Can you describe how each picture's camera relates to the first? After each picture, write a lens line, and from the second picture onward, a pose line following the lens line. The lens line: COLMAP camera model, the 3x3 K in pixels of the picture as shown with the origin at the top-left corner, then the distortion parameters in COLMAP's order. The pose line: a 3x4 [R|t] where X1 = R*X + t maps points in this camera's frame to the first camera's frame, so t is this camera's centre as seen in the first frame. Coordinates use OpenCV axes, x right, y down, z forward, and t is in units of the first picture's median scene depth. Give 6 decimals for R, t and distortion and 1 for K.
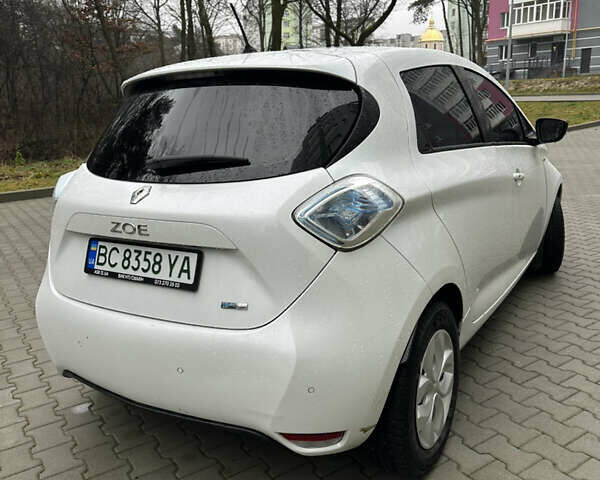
lens RADIAL K [[556.5, 0, 347.1], [0, 556.5, 240.1], [0, 0, 1]] dist [0.058209, -0.002506]
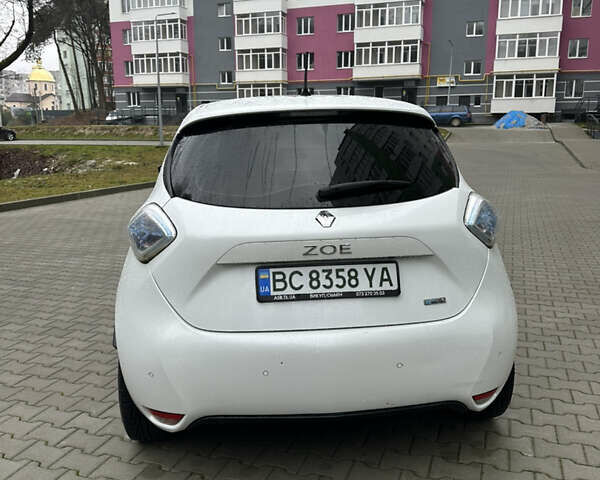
lens RADIAL K [[559.1, 0, 314.8], [0, 559.1, 240.2], [0, 0, 1]] dist [0.011546, -0.011677]
pose [[0.817193, -0.080114, 0.570769, -1.009552], [0.123567, 0.991619, -0.037729, -0.000508], [-0.562963, 0.101360, 0.820243, 0.119768]]
